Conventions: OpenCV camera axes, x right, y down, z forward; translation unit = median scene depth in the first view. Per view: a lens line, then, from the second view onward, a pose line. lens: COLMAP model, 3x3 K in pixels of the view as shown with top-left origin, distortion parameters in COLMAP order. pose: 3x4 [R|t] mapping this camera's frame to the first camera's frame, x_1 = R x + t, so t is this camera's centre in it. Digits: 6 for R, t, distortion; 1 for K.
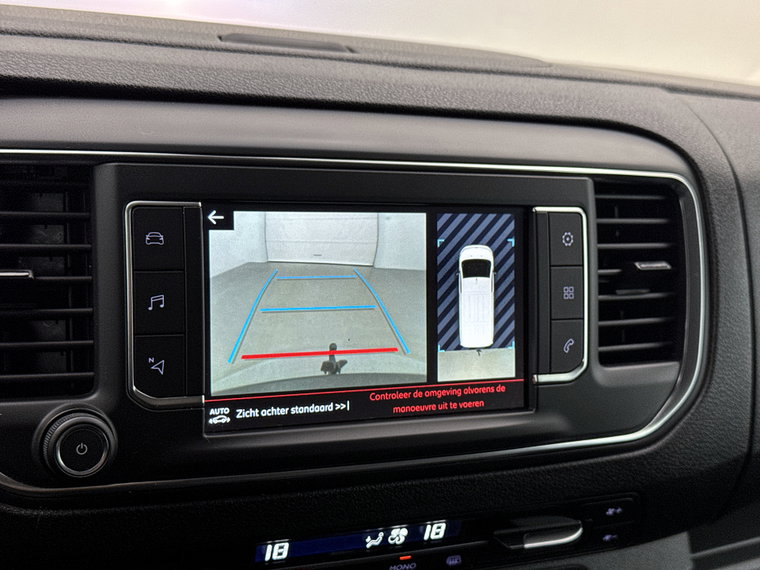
lens RADIAL K [[1094.7, 0, 384.3], [0, 1094.7, 275.5], [0, 0, 1]] dist [0.119522, -0.123067]
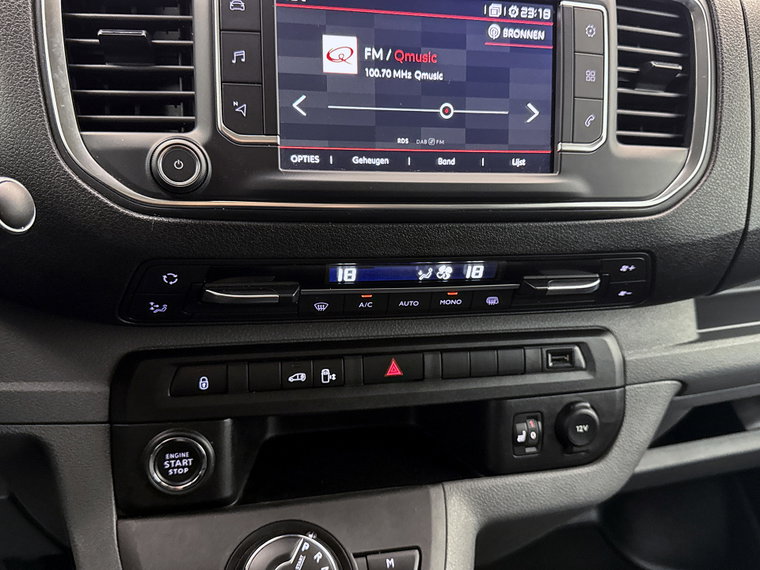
lens RADIAL K [[678.8, 0, 391.2], [0, 678.8, 289.5], [0, 0, 1]] dist [0.134250, -0.356298]
pose [[0.983315, 0.015783, -0.181223, 0.092902], [-0.004363, 0.997989, 0.063240, 0.201670], [0.181857, -0.061394, 0.981407, 0.206503]]
